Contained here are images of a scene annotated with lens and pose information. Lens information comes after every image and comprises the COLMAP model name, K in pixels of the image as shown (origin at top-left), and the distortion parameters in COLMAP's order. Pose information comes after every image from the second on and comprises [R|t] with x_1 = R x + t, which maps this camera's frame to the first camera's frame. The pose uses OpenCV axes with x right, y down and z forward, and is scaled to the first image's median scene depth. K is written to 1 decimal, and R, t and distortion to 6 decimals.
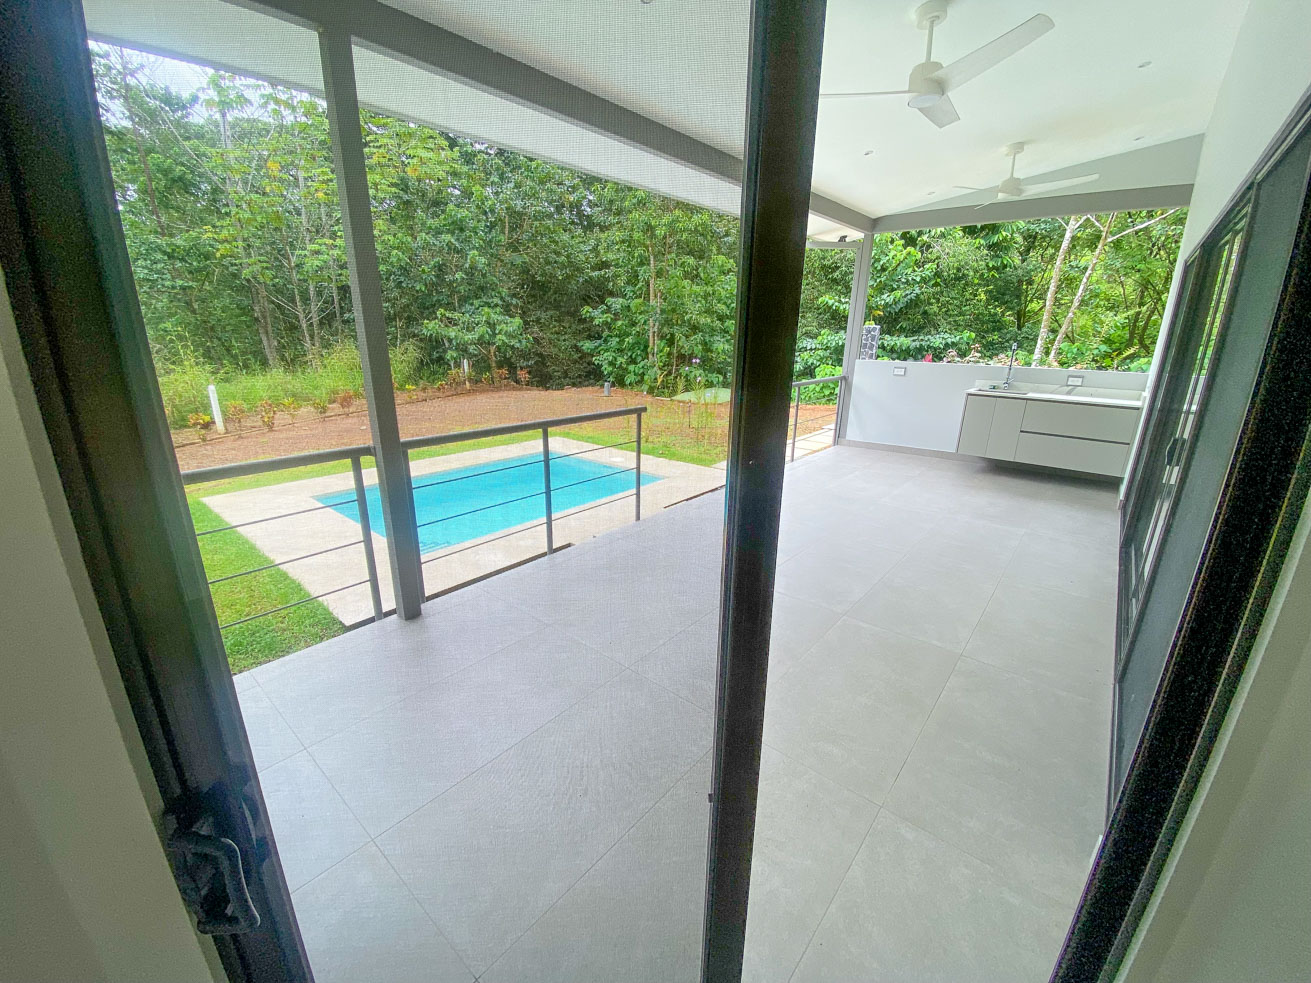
lens RADIAL K [[539.7, 0, 658.2], [0, 539.7, 493.6], [0, 0, 1]] dist [0.035181, -0.033431]
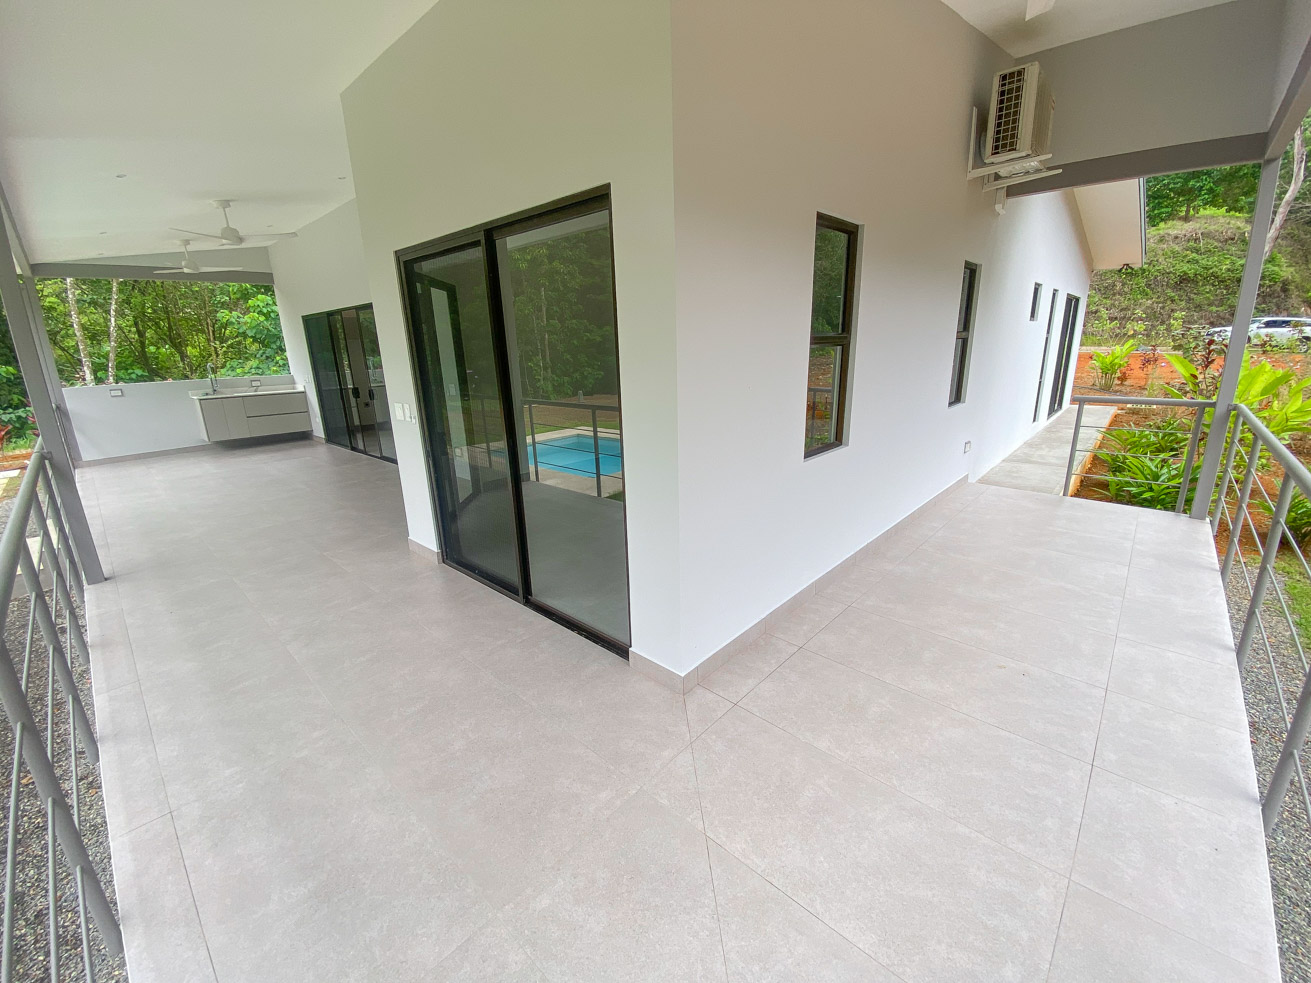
lens RADIAL K [[532.2, 0, 652.4], [0, 532.2, 493.7], [0, 0, 1]] dist [0.002832, -0.009680]
pose [[0.072714, -0.288558, 0.954697, -0.204160], [0.322654, 0.912562, 0.251247, 0.020827], [-0.943720, 0.289768, 0.159460, -0.075189]]
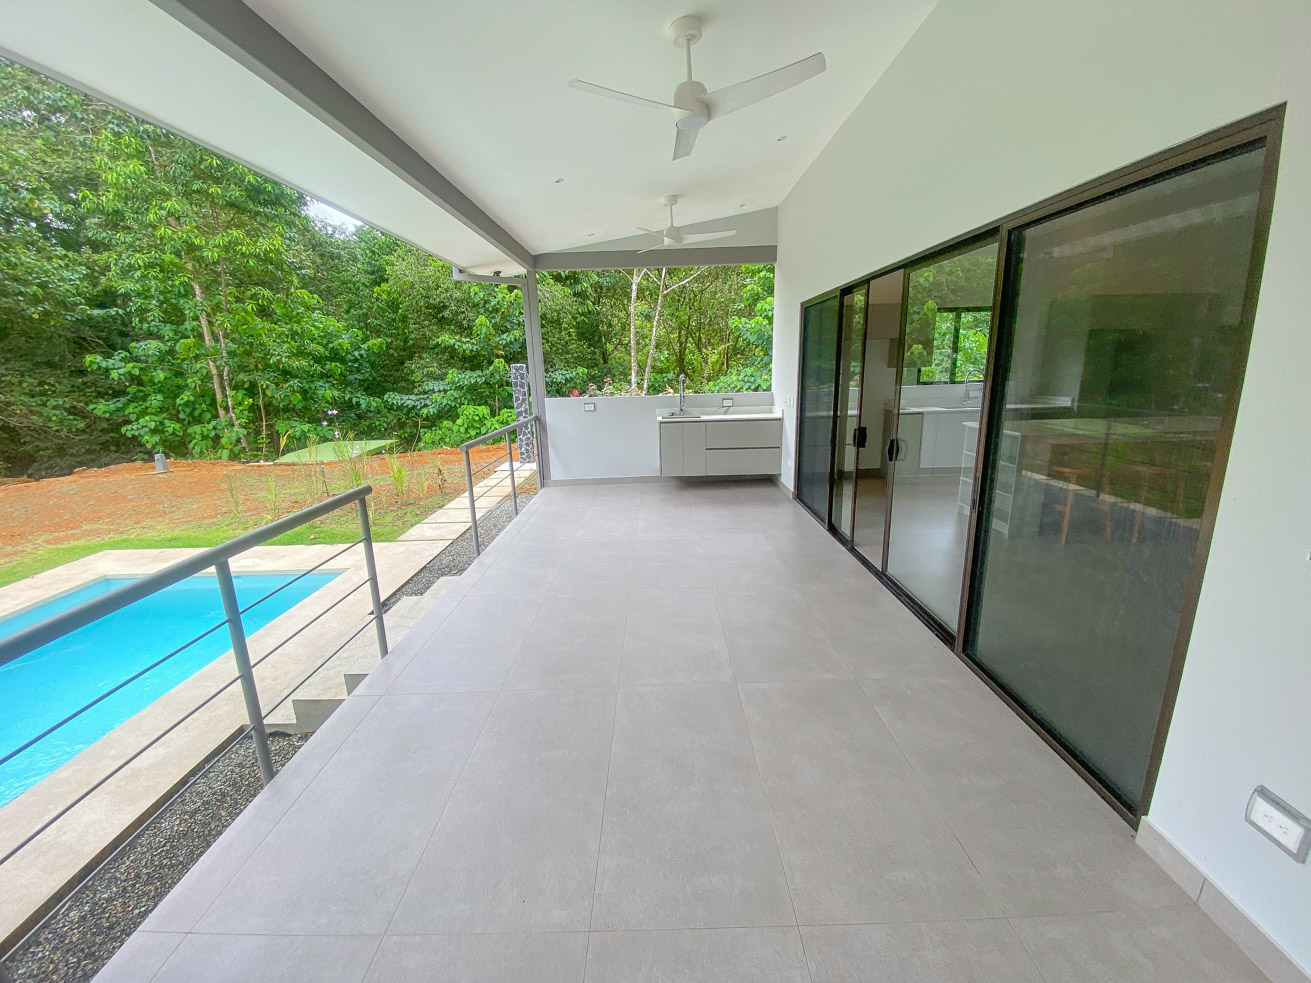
lens RADIAL K [[539.7, 0, 658.2], [0, 539.7, 493.6], [0, 0, 1]] dist [0.035181, -0.033431]
pose [[0.773900, -0.178843, 0.607531, -0.030177], [0.219868, 0.975504, 0.007087, -0.013997], [-0.593916, 0.128092, 0.794264, 0.044972]]
